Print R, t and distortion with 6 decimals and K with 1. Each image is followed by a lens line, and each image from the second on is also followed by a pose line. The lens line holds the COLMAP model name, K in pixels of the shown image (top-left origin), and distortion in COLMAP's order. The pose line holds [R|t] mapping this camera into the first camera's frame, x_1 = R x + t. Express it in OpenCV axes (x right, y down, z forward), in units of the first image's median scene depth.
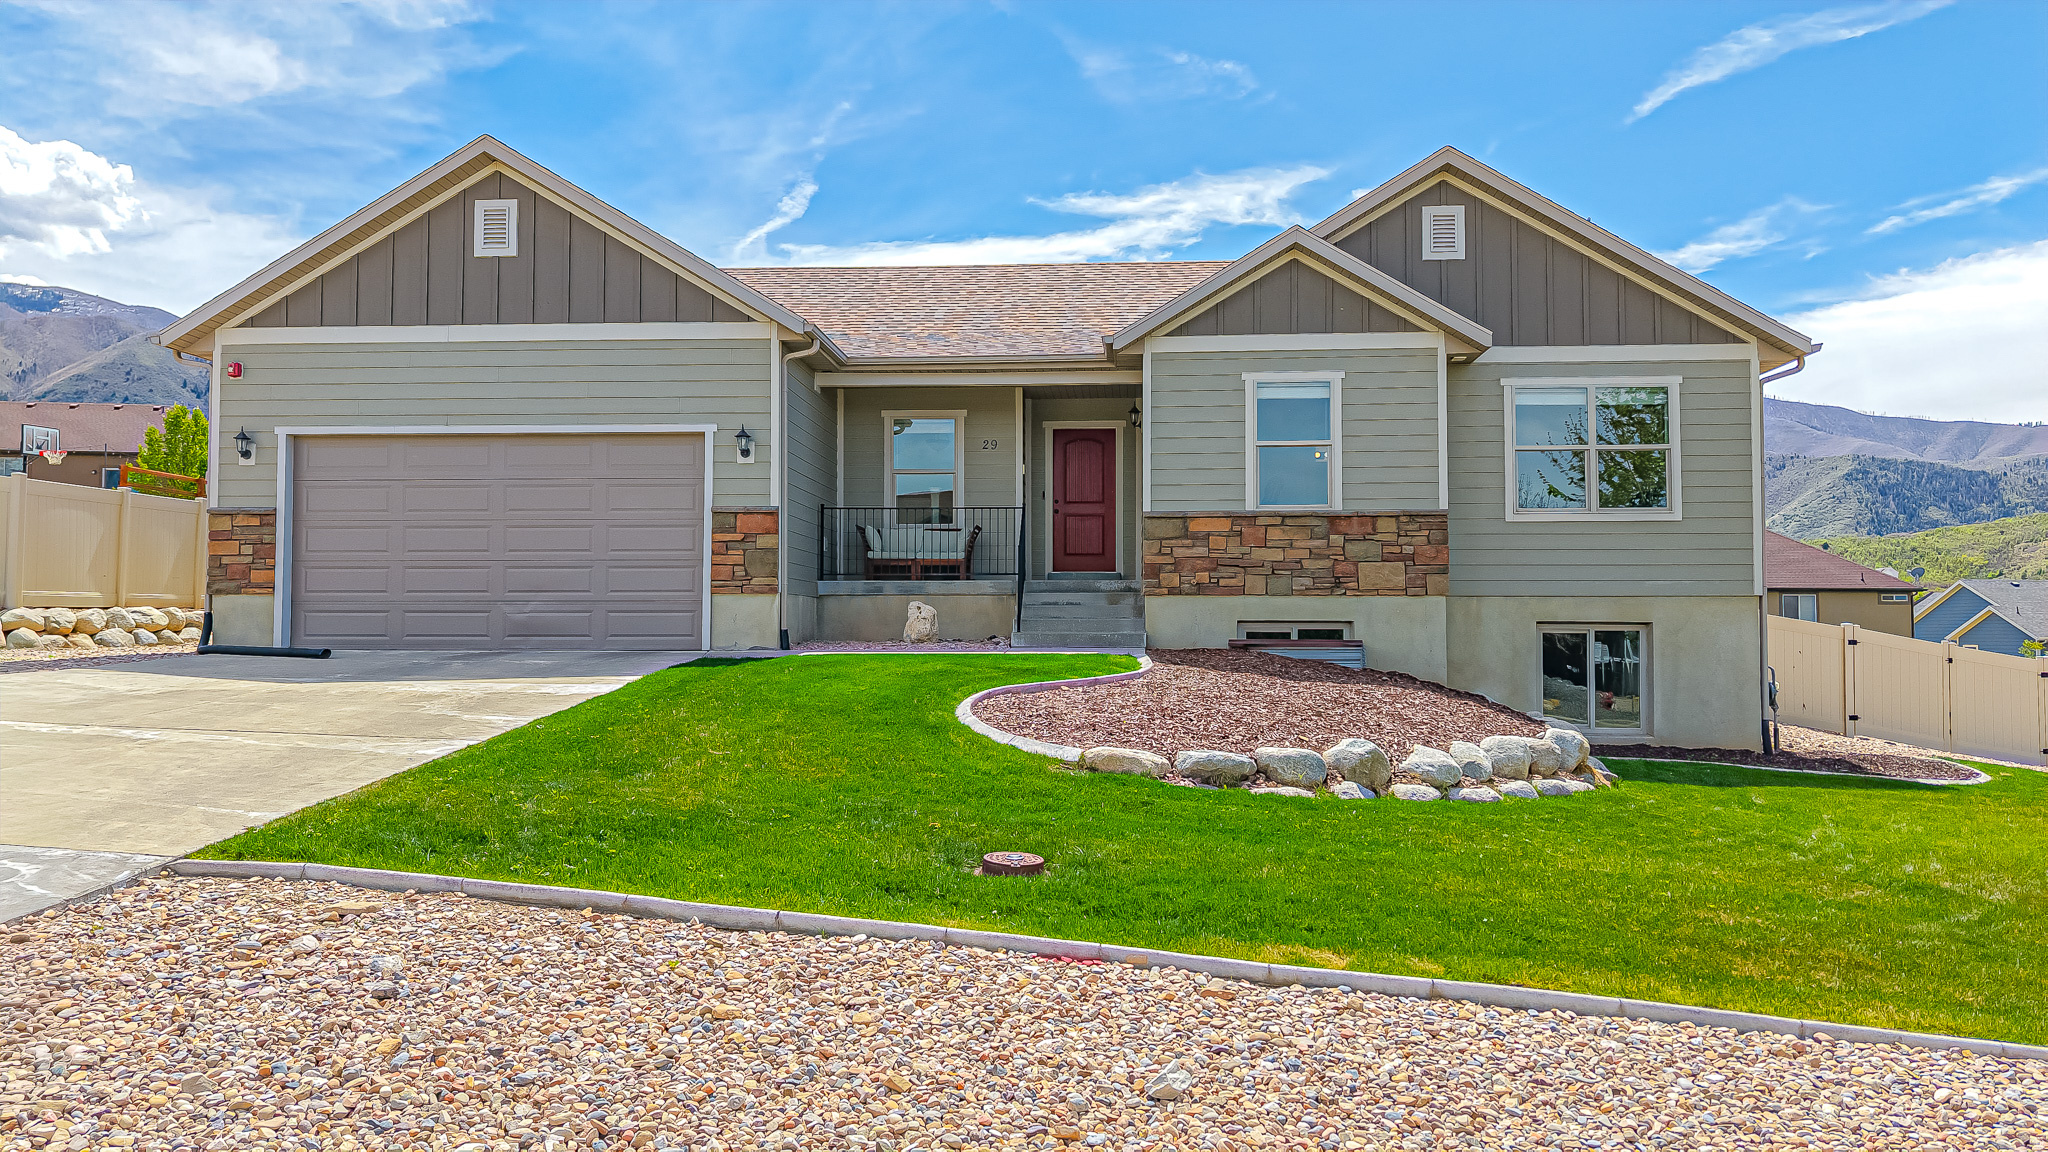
lens RADIAL K [[1373.0, 0, 1024.0], [0, 1373.0, 576.0], [0, 0, 1]] dist [0.029470, -0.031196]
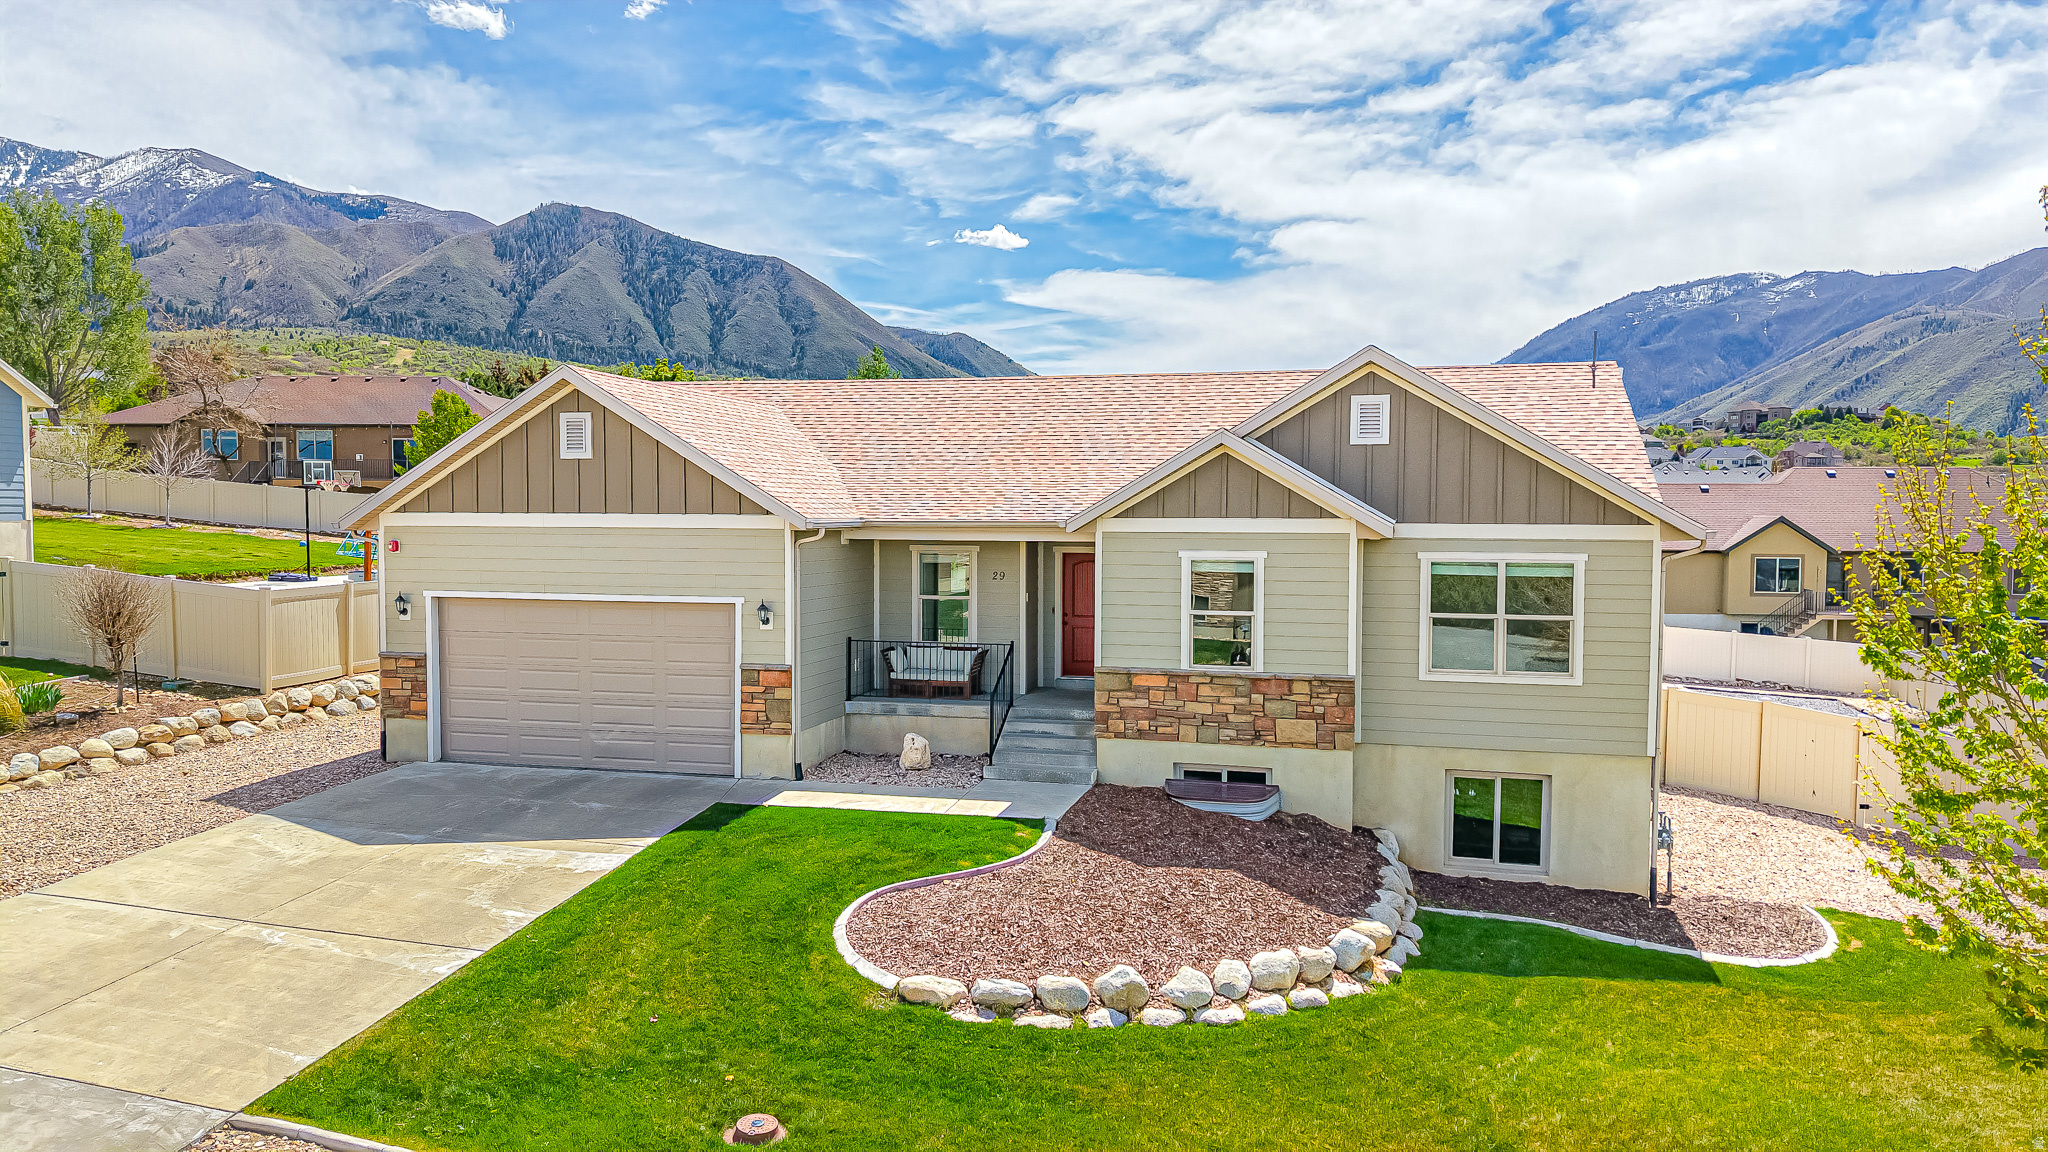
lens RADIAL K [[1366.7, 0, 1021.4], [0, 1366.7, 578.2], [0, 0, 1]] dist [0.047959, -0.054107]
pose [[0.983031, 0.012409, -0.183022, 0.239329], [0.003554, 0.996234, 0.086634, -0.225537], [0.183408, -0.085814, 0.979284, -0.155048]]
